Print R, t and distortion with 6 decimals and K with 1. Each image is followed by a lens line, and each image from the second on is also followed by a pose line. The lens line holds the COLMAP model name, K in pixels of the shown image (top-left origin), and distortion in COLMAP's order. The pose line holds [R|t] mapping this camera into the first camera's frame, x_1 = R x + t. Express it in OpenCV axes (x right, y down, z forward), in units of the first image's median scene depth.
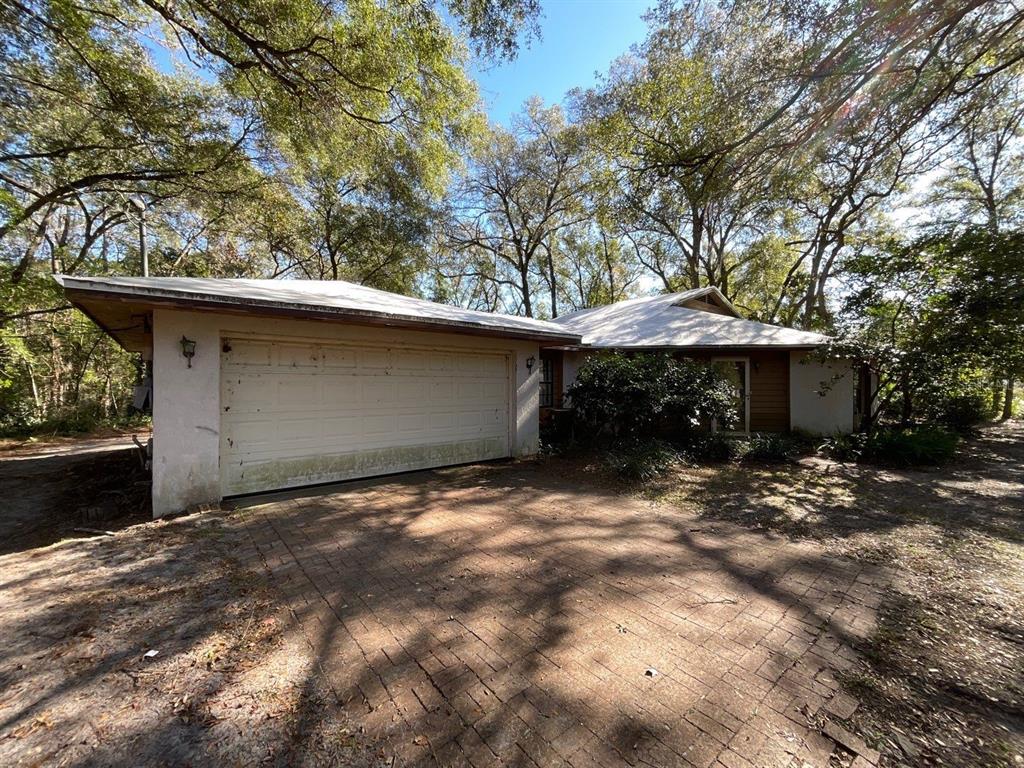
lens RADIAL K [[411.9, 0, 509.7], [0, 411.9, 383.1], [0, 0, 1]] dist [-0.001321, -0.000633]
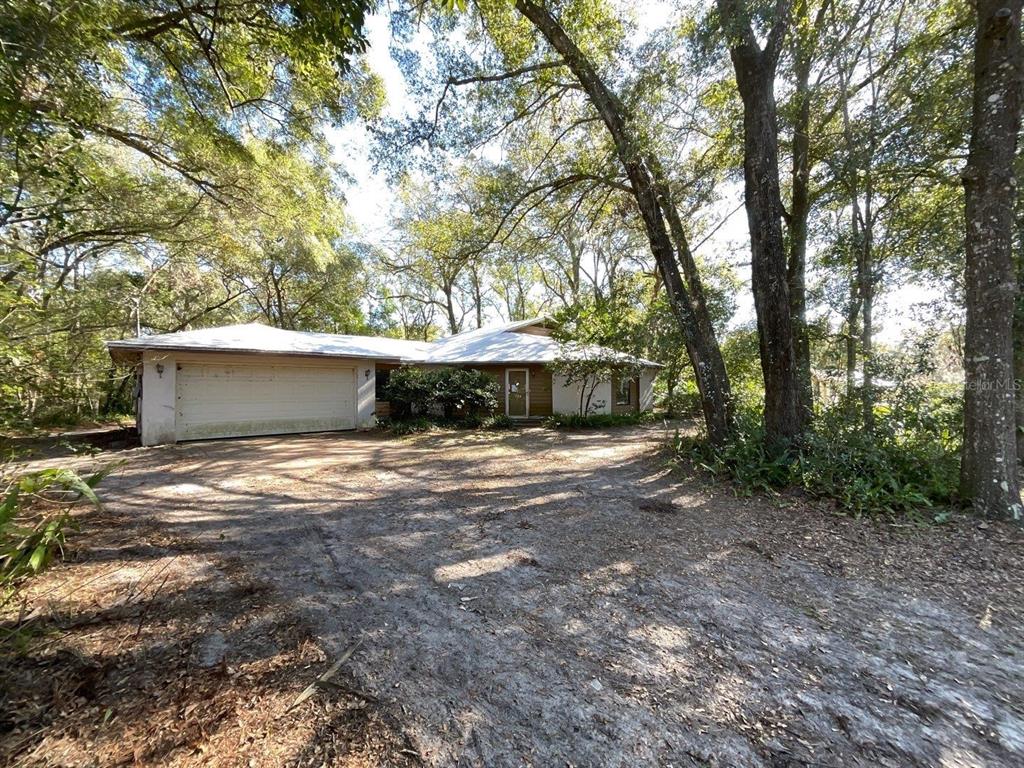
lens RADIAL K [[411.9, 0, 515.6], [0, 411.9, 380.2], [0, 0, 1]] dist [-0.001321, -0.000633]
pose [[0.997776, -0.003549, 0.066562, 0.549782], [0.004642, 0.999857, -0.016271, 0.010232], [-0.066495, 0.016544, 0.997650, -0.749360]]
